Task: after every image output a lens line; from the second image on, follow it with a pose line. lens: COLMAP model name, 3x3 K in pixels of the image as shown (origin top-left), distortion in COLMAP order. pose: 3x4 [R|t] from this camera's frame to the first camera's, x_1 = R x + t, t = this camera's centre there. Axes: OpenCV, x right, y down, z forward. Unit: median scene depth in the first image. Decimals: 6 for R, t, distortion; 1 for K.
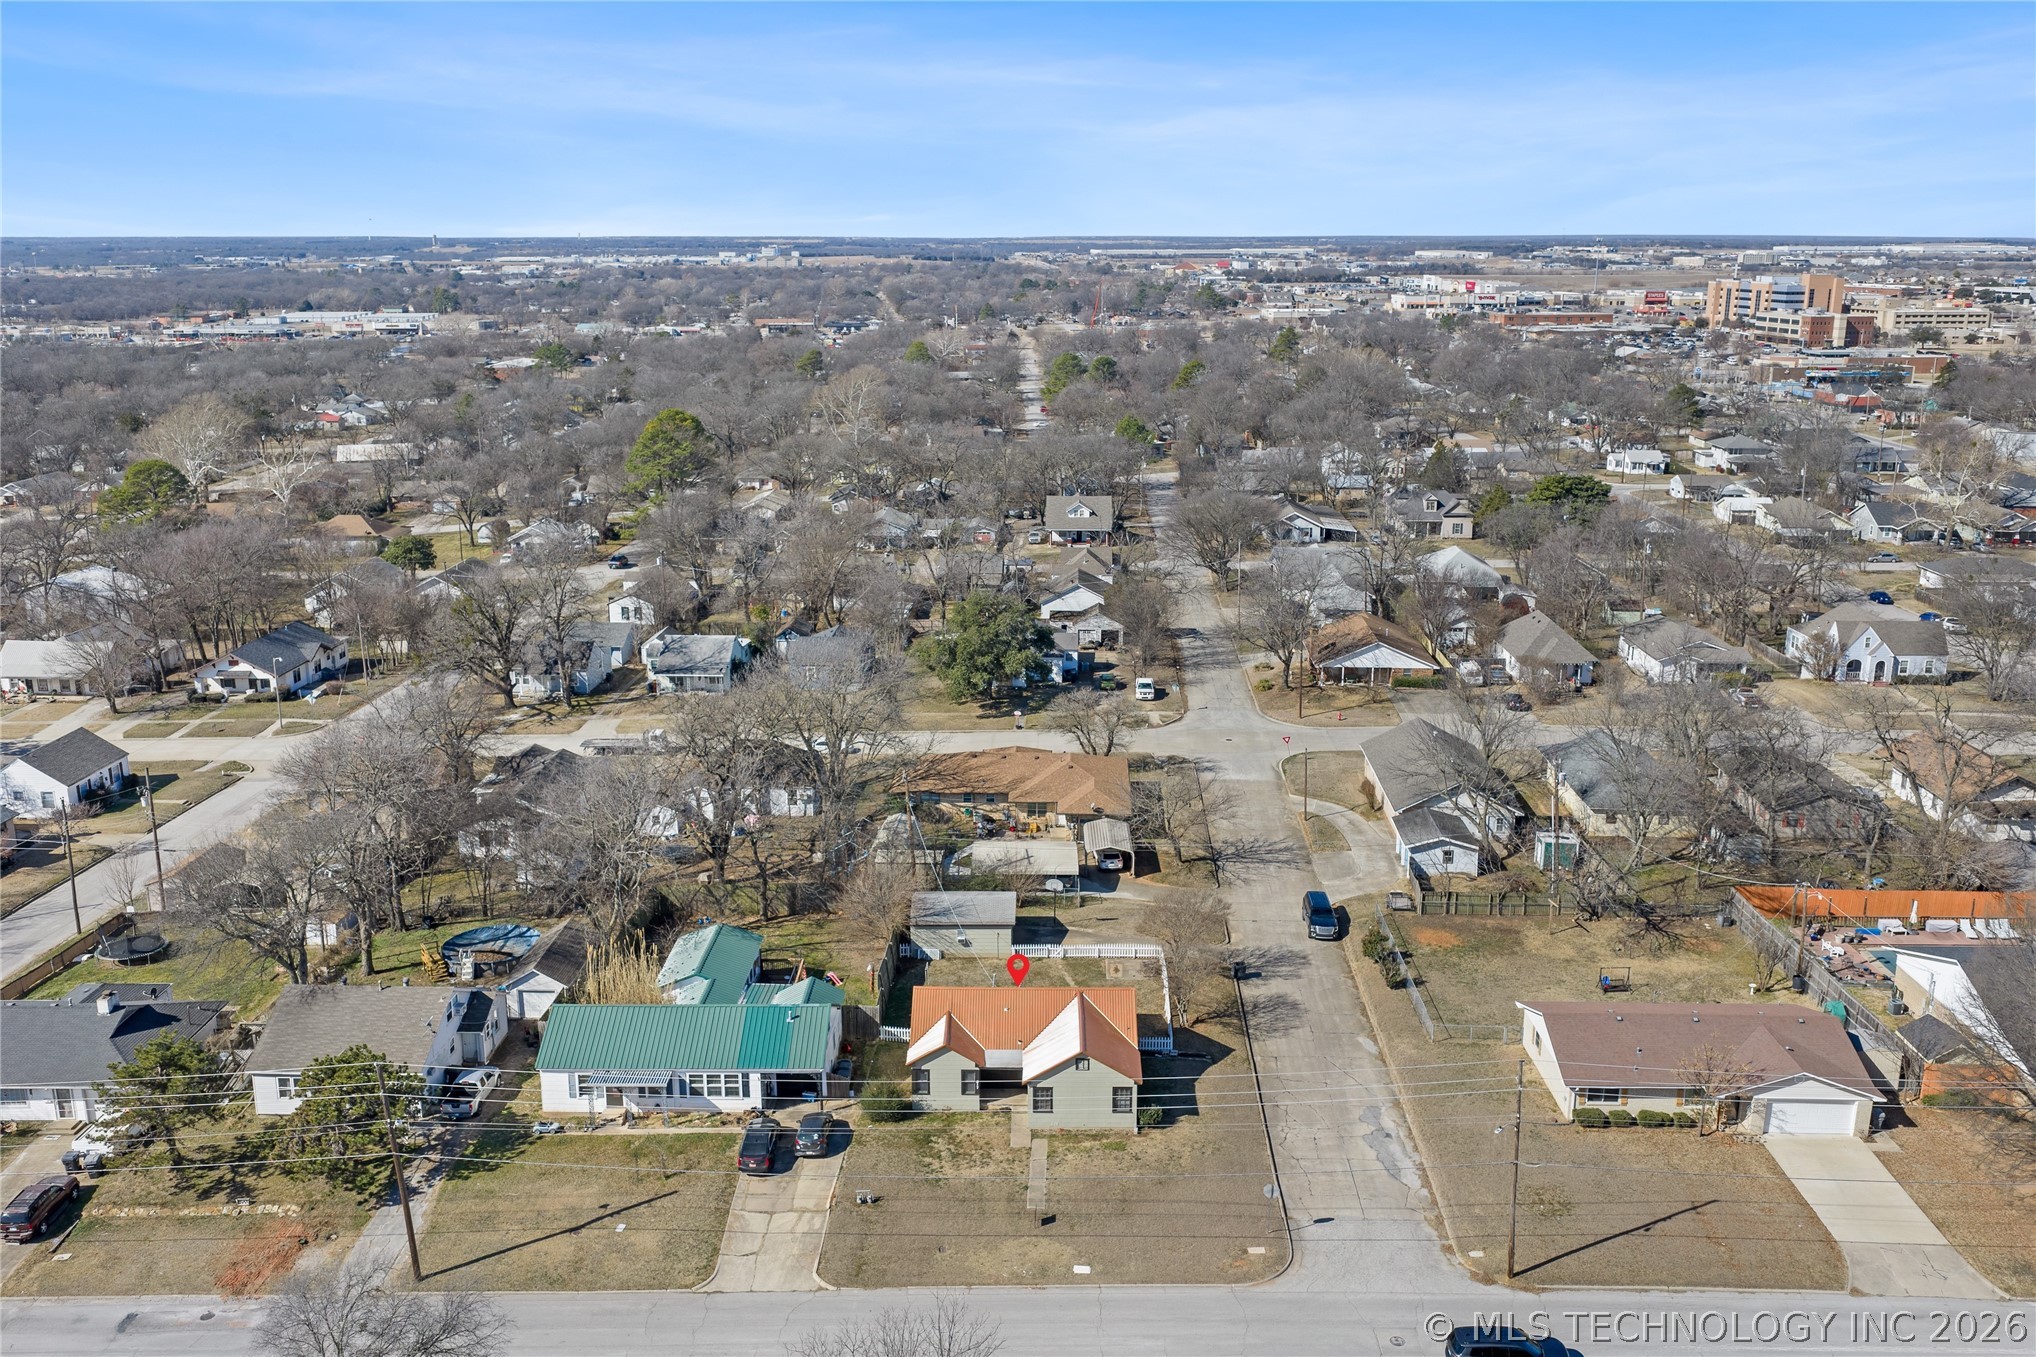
lens RADIAL K [[1709.3, 0, 1023.0], [0, 1709.3, 681.6], [0, 0, 1]] dist [0.009213, -0.008011]
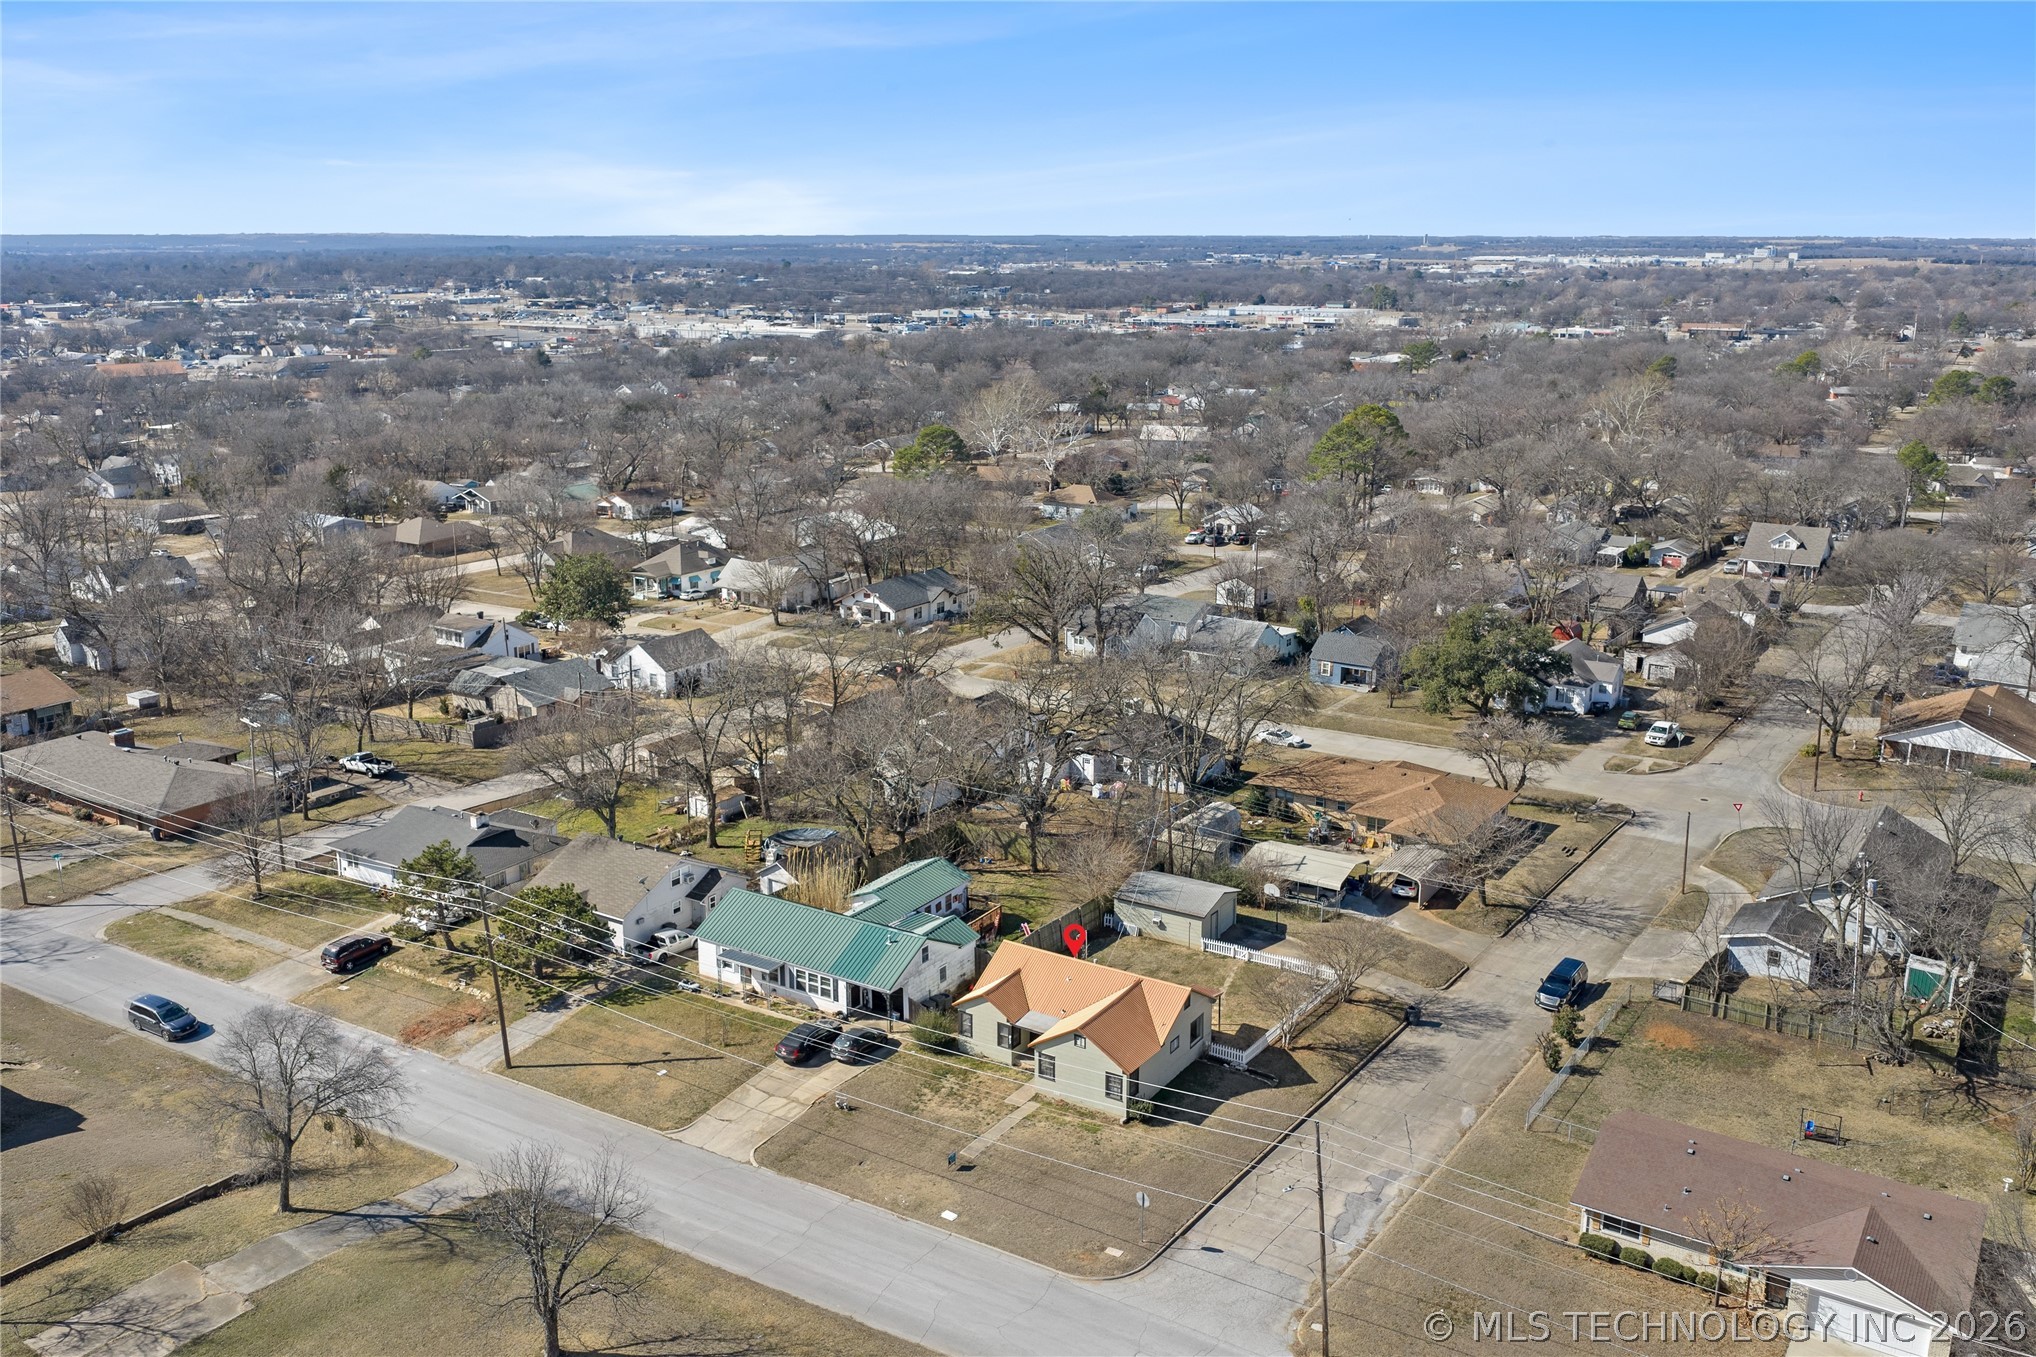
lens RADIAL K [[1716.1, 0, 1018.0], [0, 1716.1, 678.5], [0, 0, 1]] dist [0.015199, -0.014830]
pose [[0.850391, 0.134622, -0.508638, 0.263158], [-0.135887, 0.990111, 0.034864, -0.011017], [0.508301, 0.039469, 0.860274, 0.049401]]
